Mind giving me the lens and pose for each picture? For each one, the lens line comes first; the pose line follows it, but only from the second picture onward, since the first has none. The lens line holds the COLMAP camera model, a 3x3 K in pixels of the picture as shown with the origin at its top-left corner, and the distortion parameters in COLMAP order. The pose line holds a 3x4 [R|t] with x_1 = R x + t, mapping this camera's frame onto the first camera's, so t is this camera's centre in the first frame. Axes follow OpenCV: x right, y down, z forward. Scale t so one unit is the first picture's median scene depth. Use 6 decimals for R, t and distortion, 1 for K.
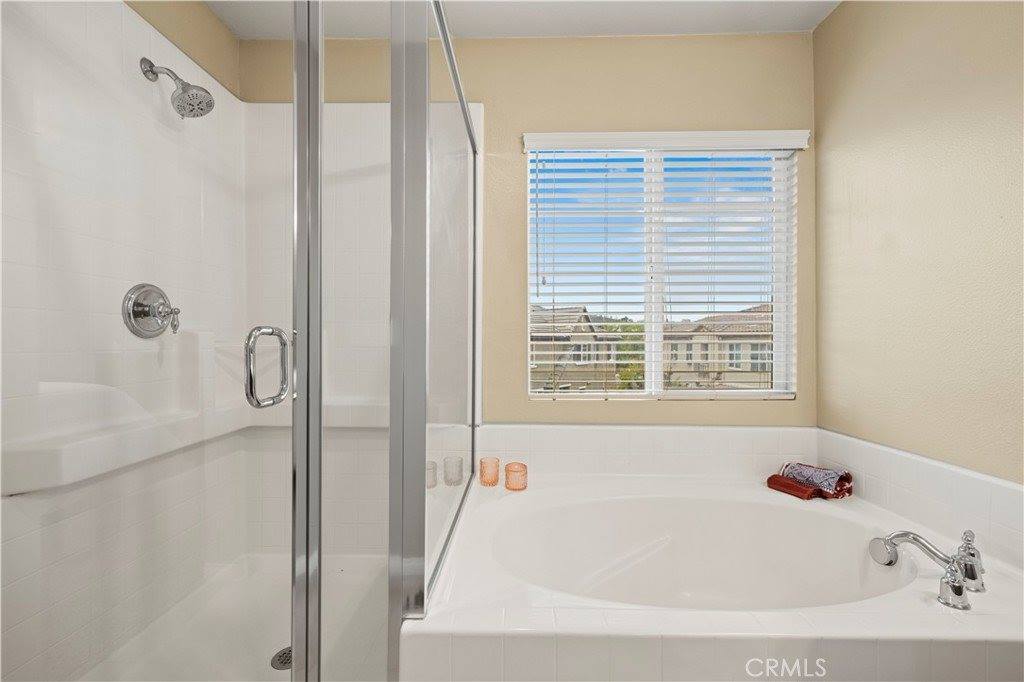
lens RADIAL K [[436.3, 0, 507.5], [0, 436.3, 338.6], [0, 0, 1]] dist [0.000389, -0.000057]
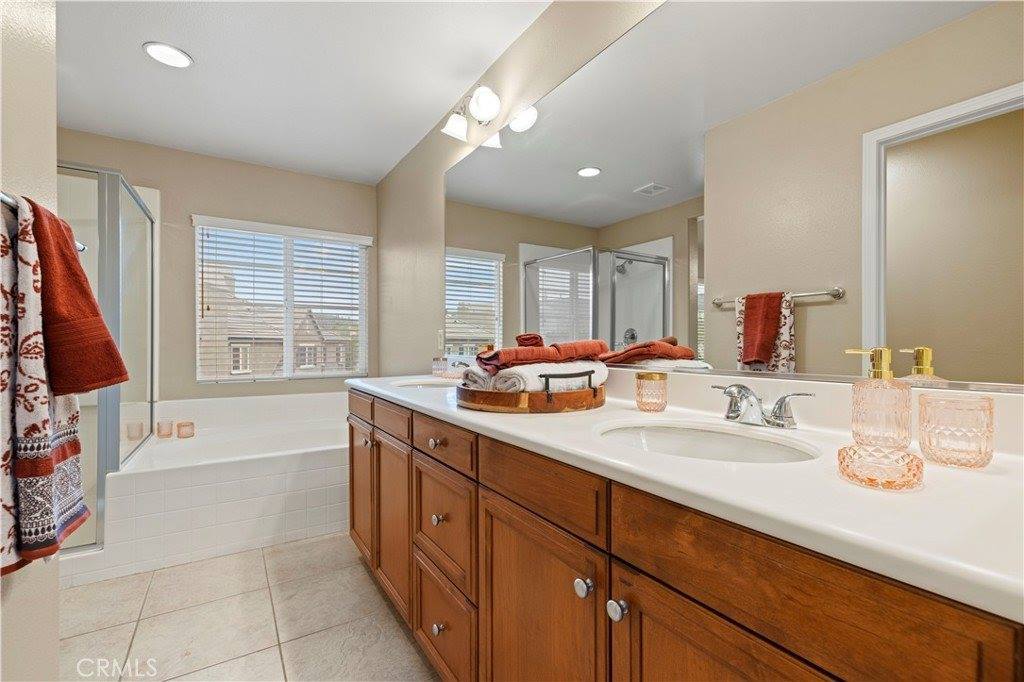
lens RADIAL K [[443.6, 0, 511.6], [0, 443.6, 347.1], [0, 0, 1]] dist [-0.001145, -0.000270]
pose [[0.830597, -0.002068, 0.556870, 0.103545], [-0.005790, 0.999907, 0.012348, -0.014782], [-0.556844, -0.013480, 0.830508, -0.979407]]
